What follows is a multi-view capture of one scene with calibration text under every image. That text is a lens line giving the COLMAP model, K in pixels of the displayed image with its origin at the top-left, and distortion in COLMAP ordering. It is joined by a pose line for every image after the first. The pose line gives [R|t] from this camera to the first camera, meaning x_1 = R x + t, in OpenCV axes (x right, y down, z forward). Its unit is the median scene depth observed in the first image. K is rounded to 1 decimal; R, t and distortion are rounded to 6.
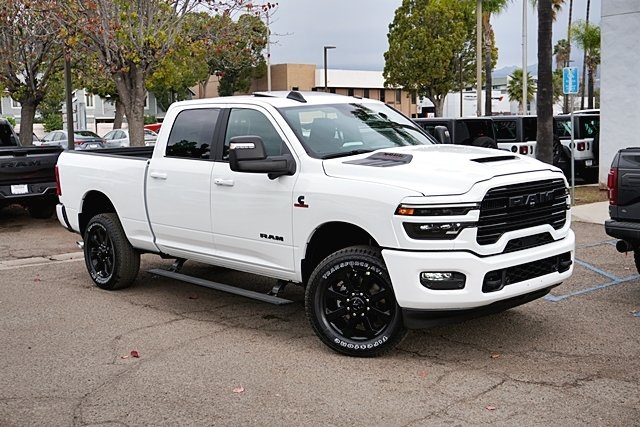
lens RADIAL K [[833.2, 0, 320.0], [0, 833.2, 213.5], [0, 0, 1]] dist [0.011289, -0.080725]
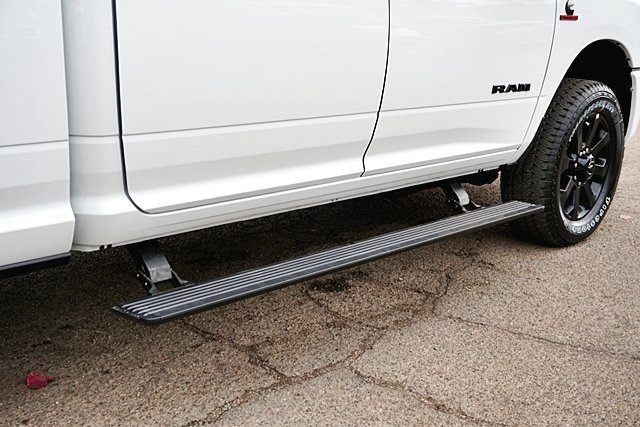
lens RADIAL K [[823.9, 0, 320.0], [0, 823.9, 213.5], [0, 0, 1]] dist [0.005911, 0.032556]
pose [[-0.072941, -0.233321, 0.969660, -0.589994], [0.074757, 0.968236, 0.238601, -0.027733], [-0.994531, 0.089893, -0.053182, 1.232086]]
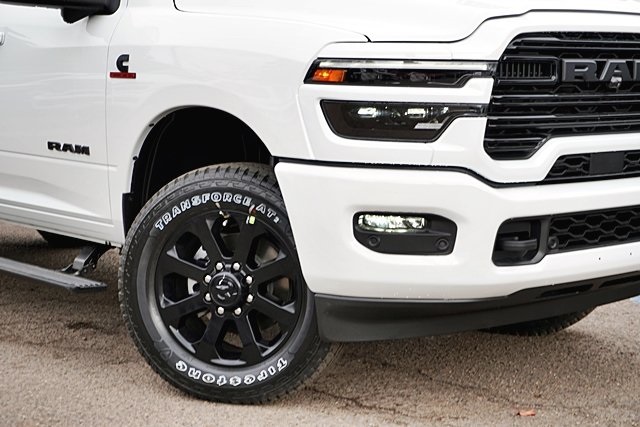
lens RADIAL K [[1329.6, 0, 320.0], [0, 1329.6, 213.5], [0, 0, 1]] dist [0.019362, 0.270578]
pose [[0.999195, 0.040067, 0.001793, 0.091061], [-0.040059, 0.999188, -0.004398, 0.067776], [-0.001968, 0.004323, 0.999989, 0.261494]]
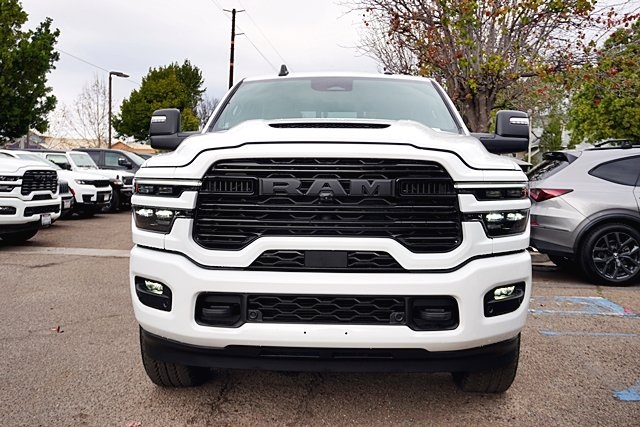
lens RADIAL K [[683.3, 0, 320.0], [0, 683.3, 213.5], [0, 0, 1]] dist [-0.000347, -0.000262]
pose [[0.708954, 0.075299, -0.701223, 0.565074], [-0.114877, 0.993334, -0.009477, 0.005849], [0.695836, 0.087273, 0.712879, 0.630545]]
